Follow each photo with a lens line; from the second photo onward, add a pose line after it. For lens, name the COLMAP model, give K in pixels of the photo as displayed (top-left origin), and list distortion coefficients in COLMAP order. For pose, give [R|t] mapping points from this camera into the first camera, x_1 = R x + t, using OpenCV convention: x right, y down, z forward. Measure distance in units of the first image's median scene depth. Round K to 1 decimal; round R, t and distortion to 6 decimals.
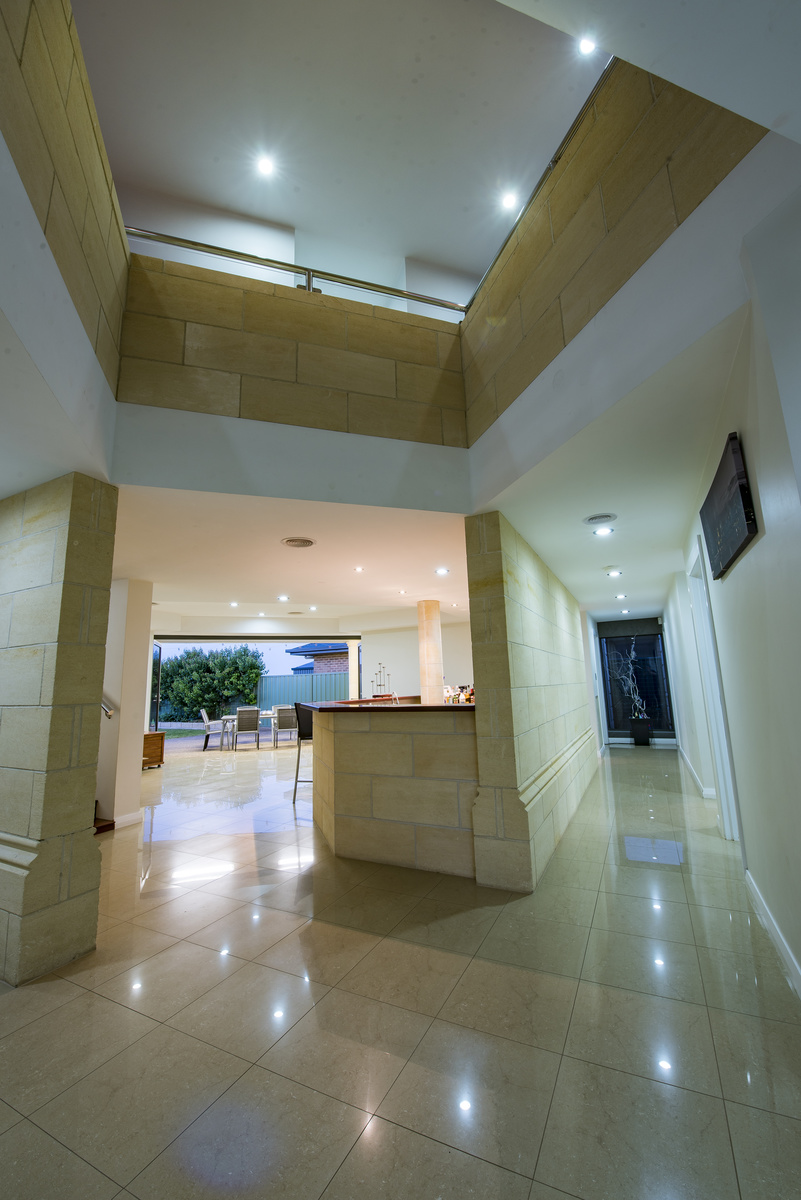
lens RADIAL K [[490.0, 0, 400.5], [0, 490.0, 600.0], [0, 0, 1]] dist [-0.017537, -0.001198]
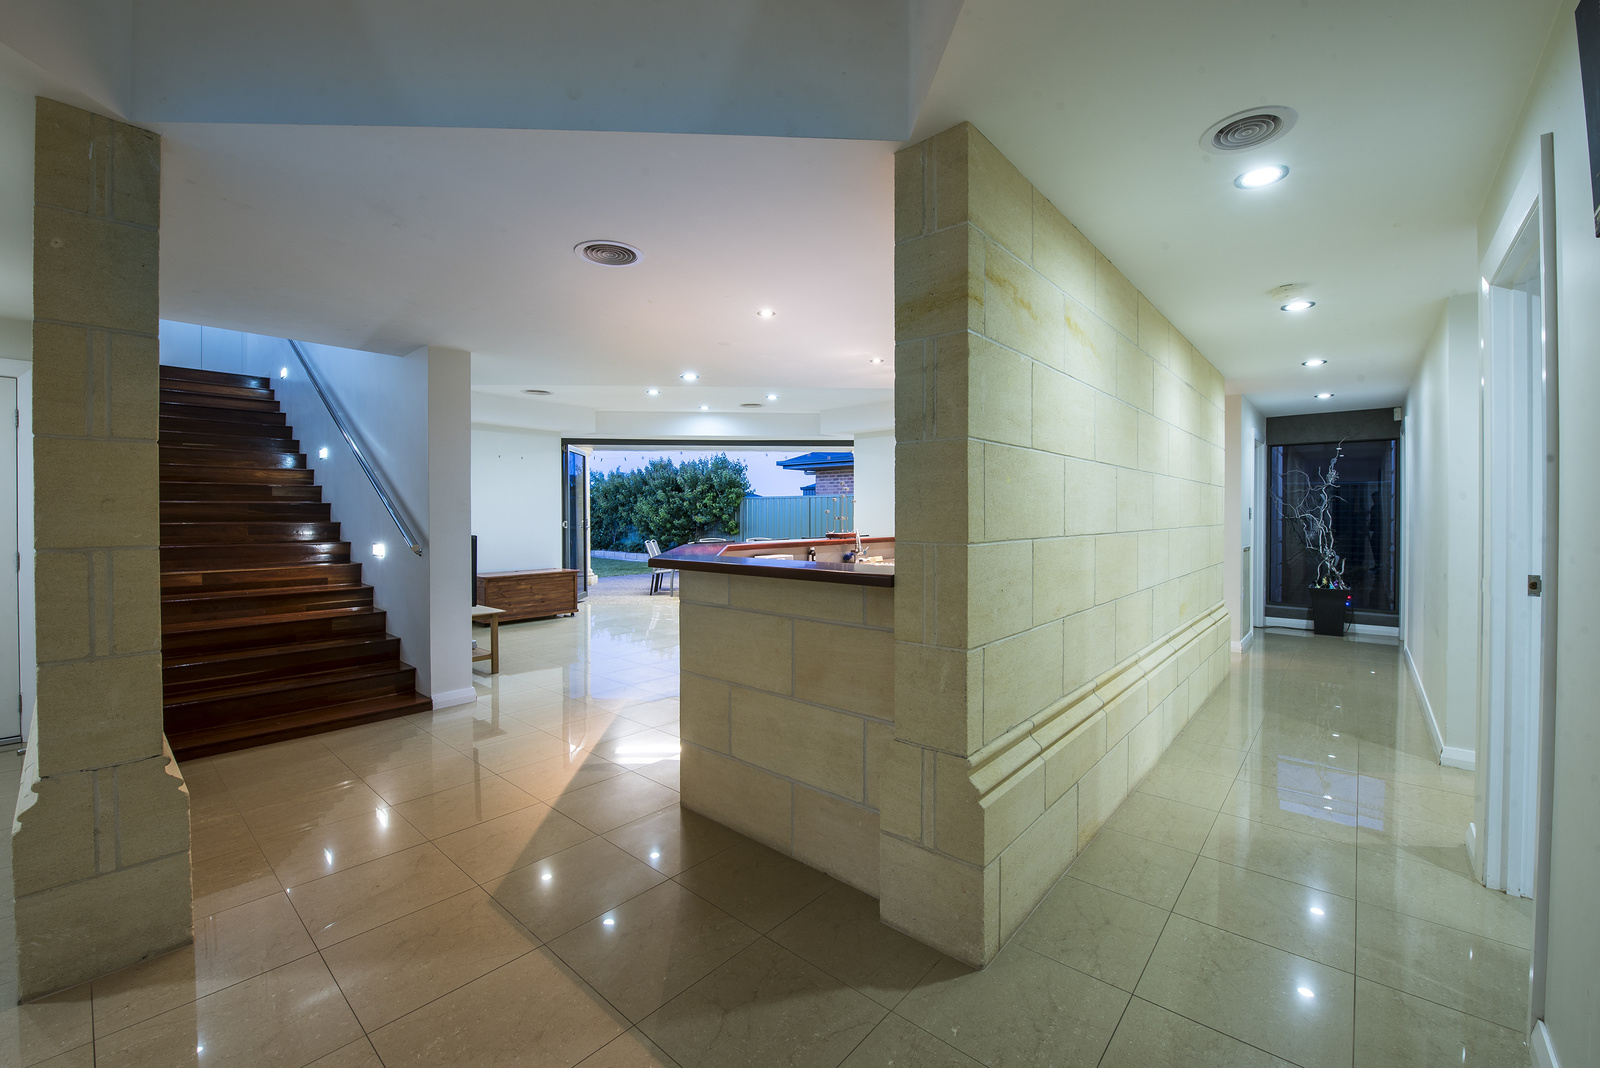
lens RADIAL K [[653.3, 0, 807.9], [0, 653.3, 523.9], [0, 0, 1]] dist [-0.017537, -0.001198]
pose [[0.968510, 0.033769, -0.246673, 0.117605], [0.014159, 0.981685, 0.189984, 0.024916], [0.248571, -0.187494, 0.950294, 0.207035]]
